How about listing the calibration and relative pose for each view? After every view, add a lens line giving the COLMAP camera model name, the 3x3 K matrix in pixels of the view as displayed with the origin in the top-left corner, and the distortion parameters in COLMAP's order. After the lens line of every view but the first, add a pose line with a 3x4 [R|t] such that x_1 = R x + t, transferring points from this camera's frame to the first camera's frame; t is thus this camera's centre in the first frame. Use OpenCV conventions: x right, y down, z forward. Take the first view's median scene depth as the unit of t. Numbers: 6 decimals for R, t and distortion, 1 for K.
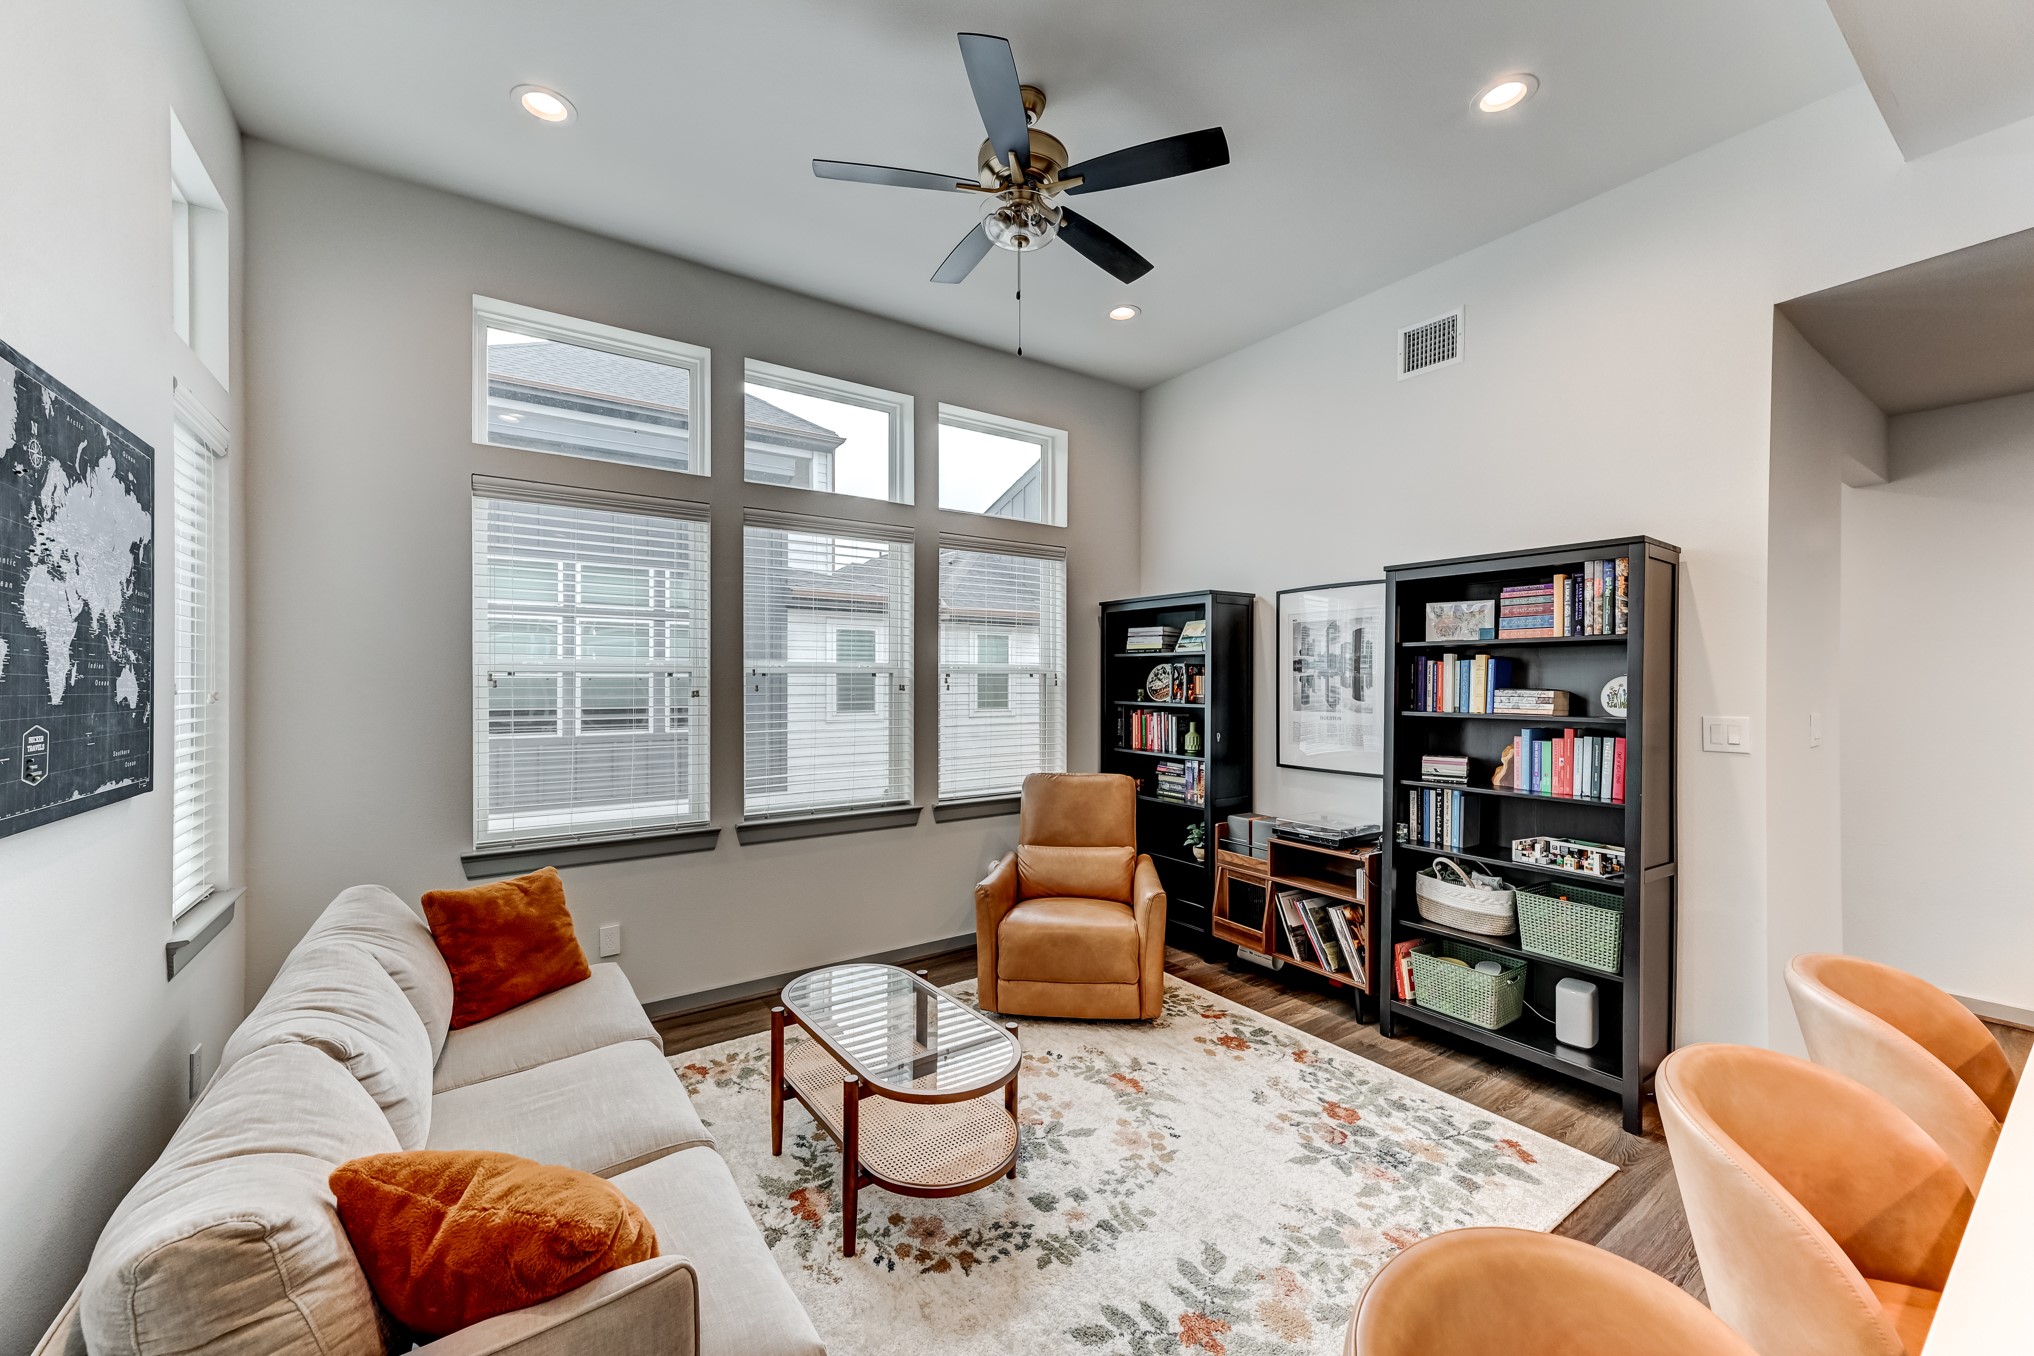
lens RADIAL K [[784.6, 0, 1016.2], [0, 784.6, 688.9], [0, 0, 1]] dist [0.008859, 0.000418]
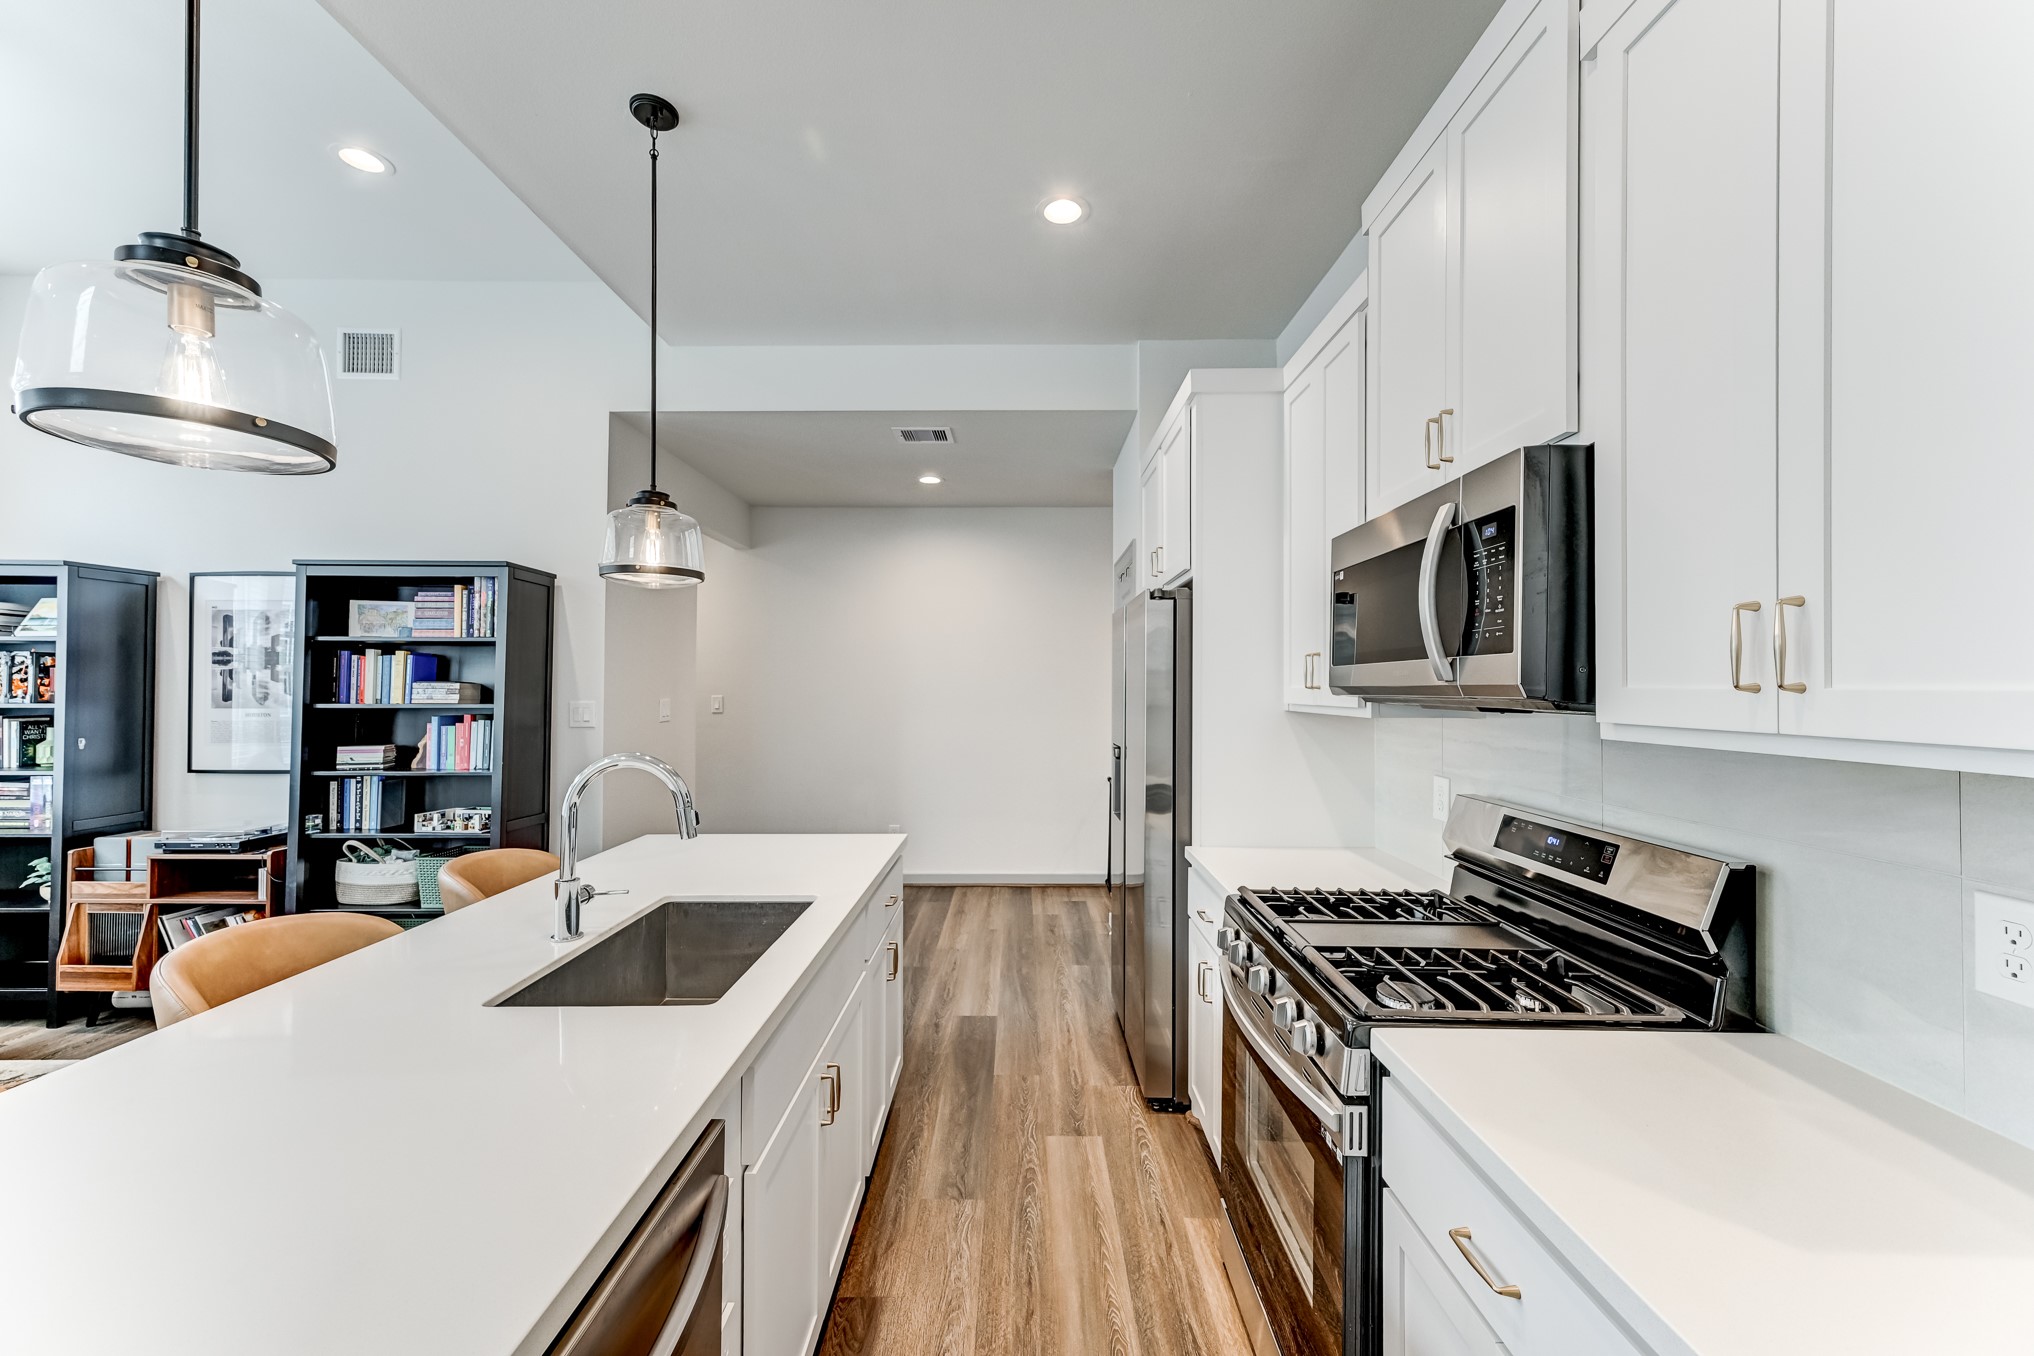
lens RADIAL K [[784.6, 0, 1016.2], [0, 784.6, 688.9], [0, 0, 1]] dist [0.008859, 0.000418]
pose [[0.572333, -0.004055, 0.820011, 0.177999], [0.007719, 0.999970, -0.000442, 0.016741], [-0.819985, 0.006583, 0.572347, -0.335359]]
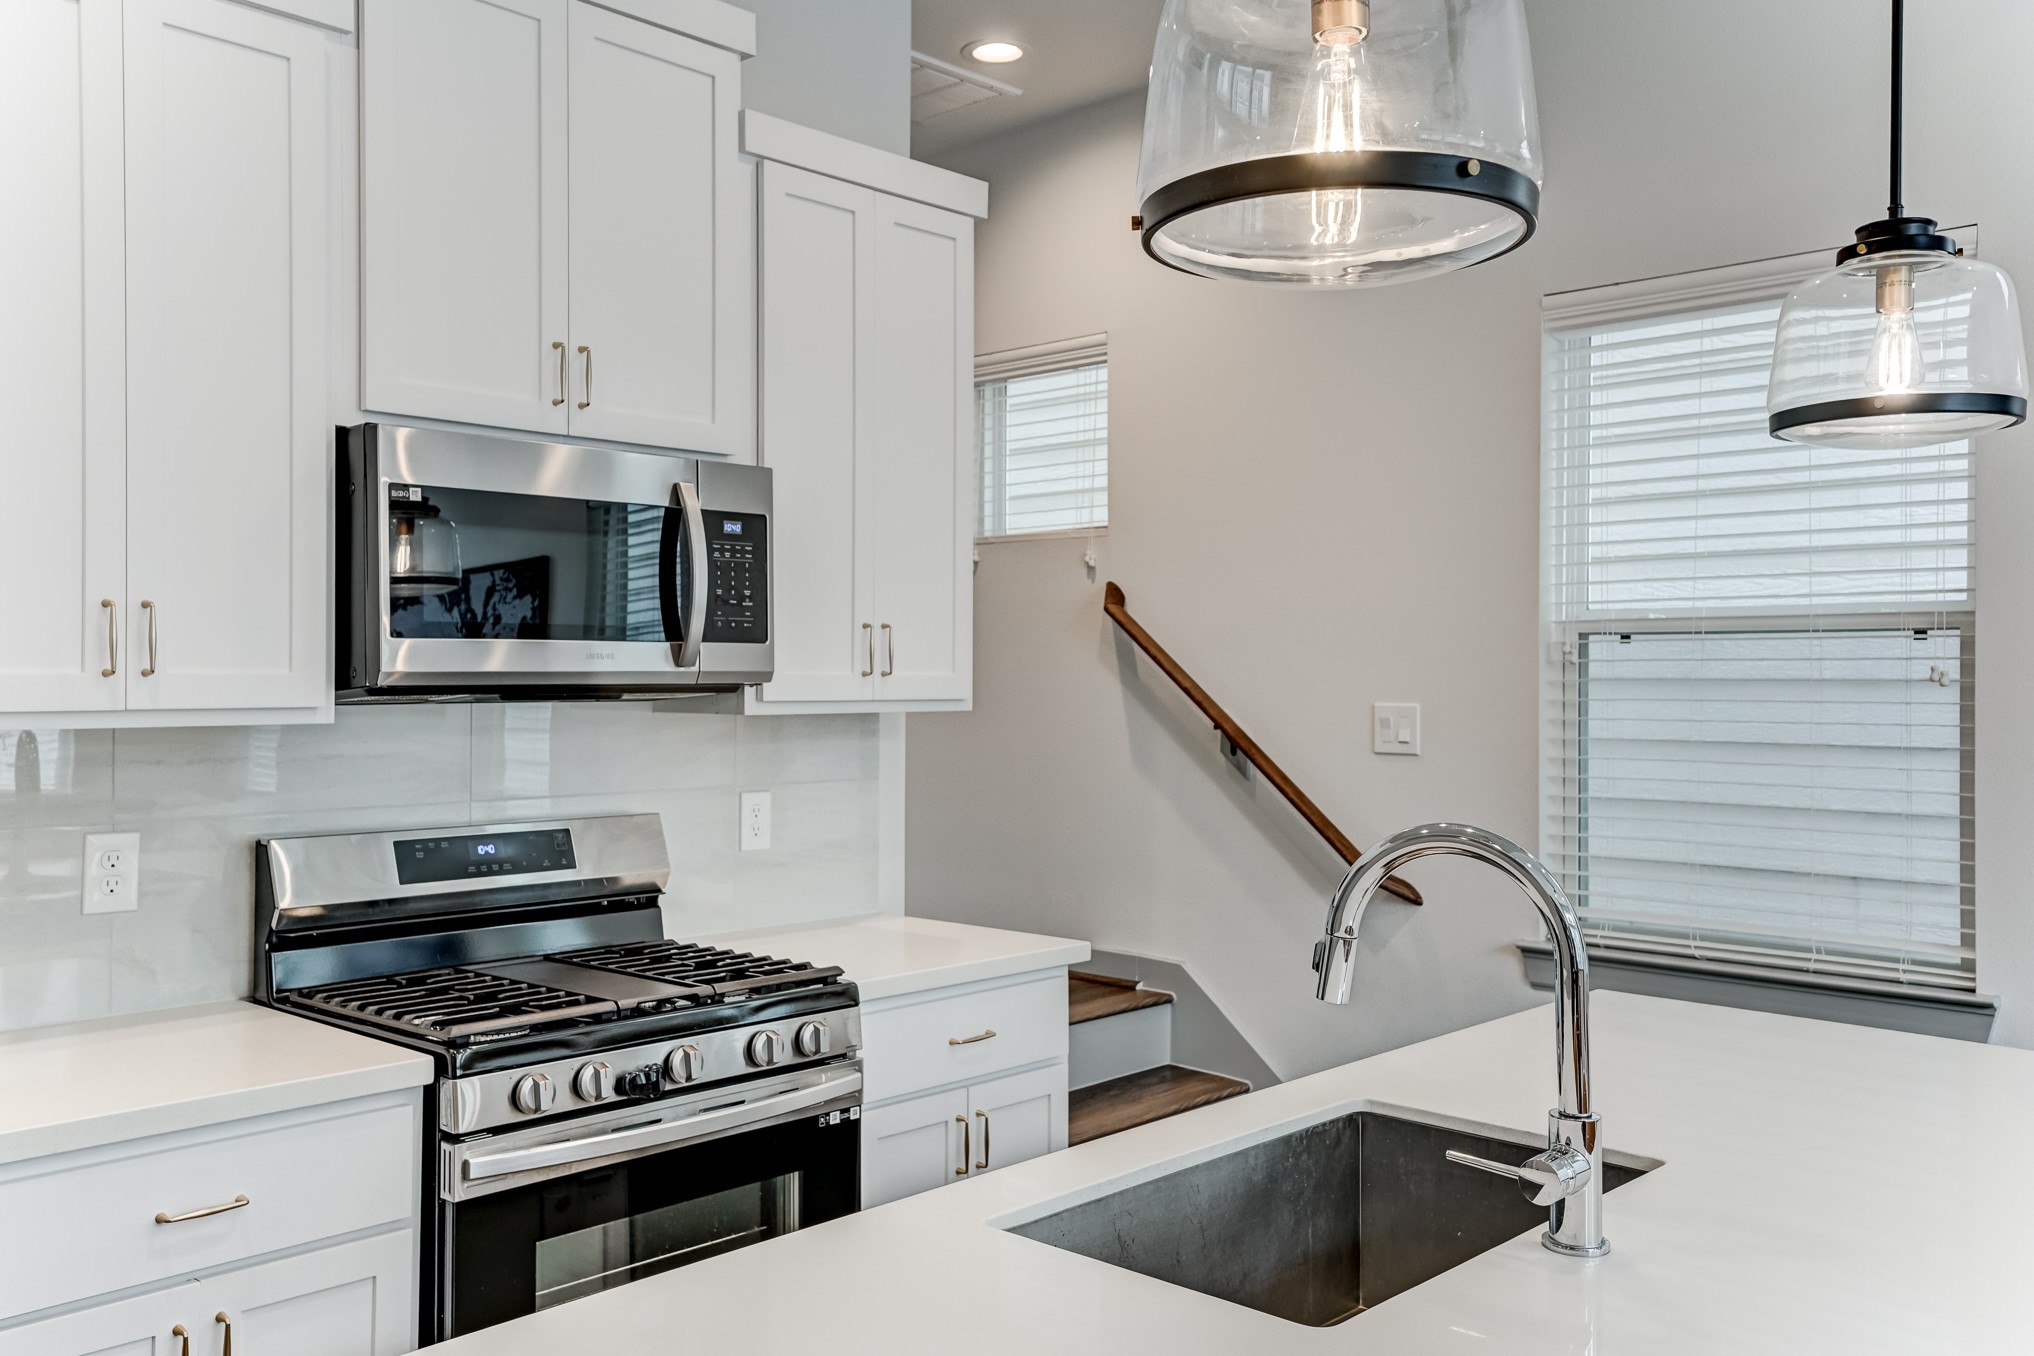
lens RADIAL K [[1694.3, 0, 1023.2], [0, 1694.3, 669.7], [0, 0, 1]] dist [0.020562, 0.001581]
pose [[-0.974131, -0.005597, -0.225915, 0.701390], [-0.006830, 0.999966, 0.004676, 0.010354], [0.225881, 0.006098, -0.974136, 0.641855]]
